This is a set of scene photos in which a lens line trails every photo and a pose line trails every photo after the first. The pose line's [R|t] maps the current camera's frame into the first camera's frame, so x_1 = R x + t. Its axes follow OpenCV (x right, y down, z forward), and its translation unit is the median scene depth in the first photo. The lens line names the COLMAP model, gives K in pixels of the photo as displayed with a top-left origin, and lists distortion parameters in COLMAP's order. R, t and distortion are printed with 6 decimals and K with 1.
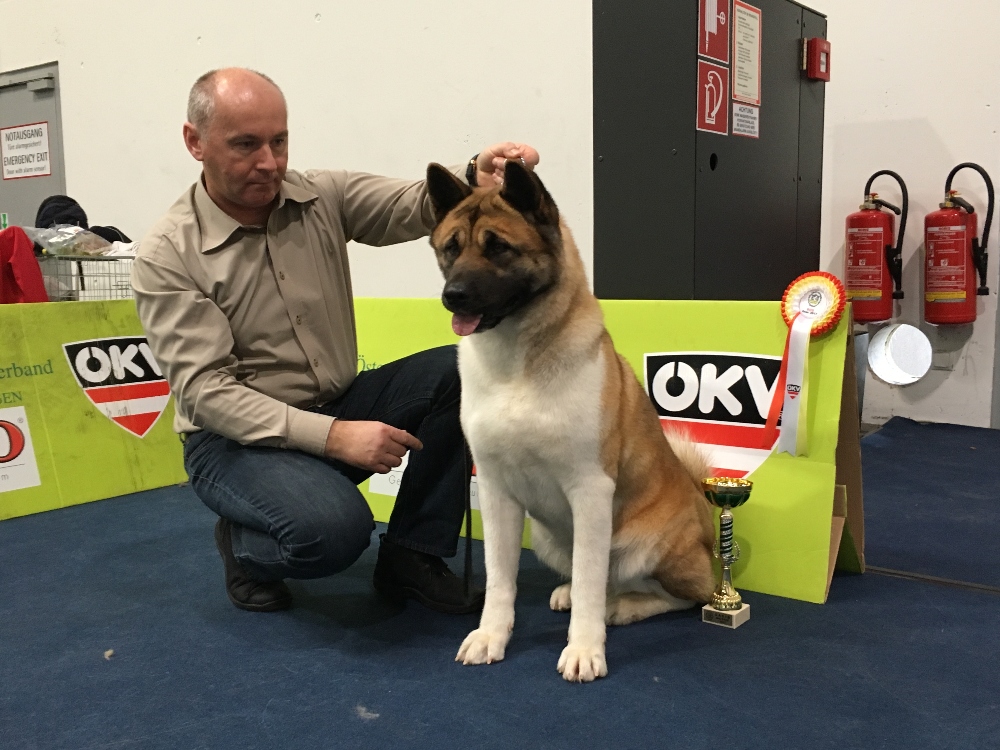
lens RADIAL K [[1024.8, 0, 500.0], [0, 1024.8, 375.0], [0, 0, 1]] dist [0.066782, 0.004969]
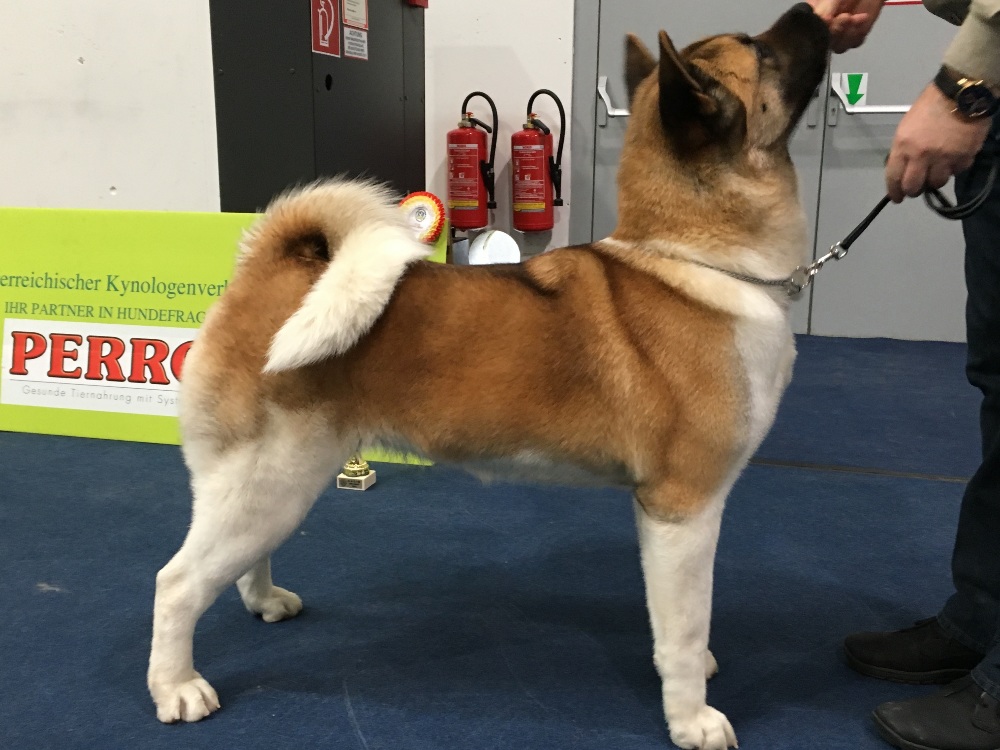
lens RADIAL K [[1065.1, 0, 500.0], [0, 1065.1, 375.0], [0, 0, 1]] dist [0.050395, -0.011715]
pose [[0.934111, -0.052114, 0.353157, -0.035509], [0.019674, 0.995299, 0.094834, -0.003114], [-0.356439, -0.081637, 0.930745, -0.127671]]
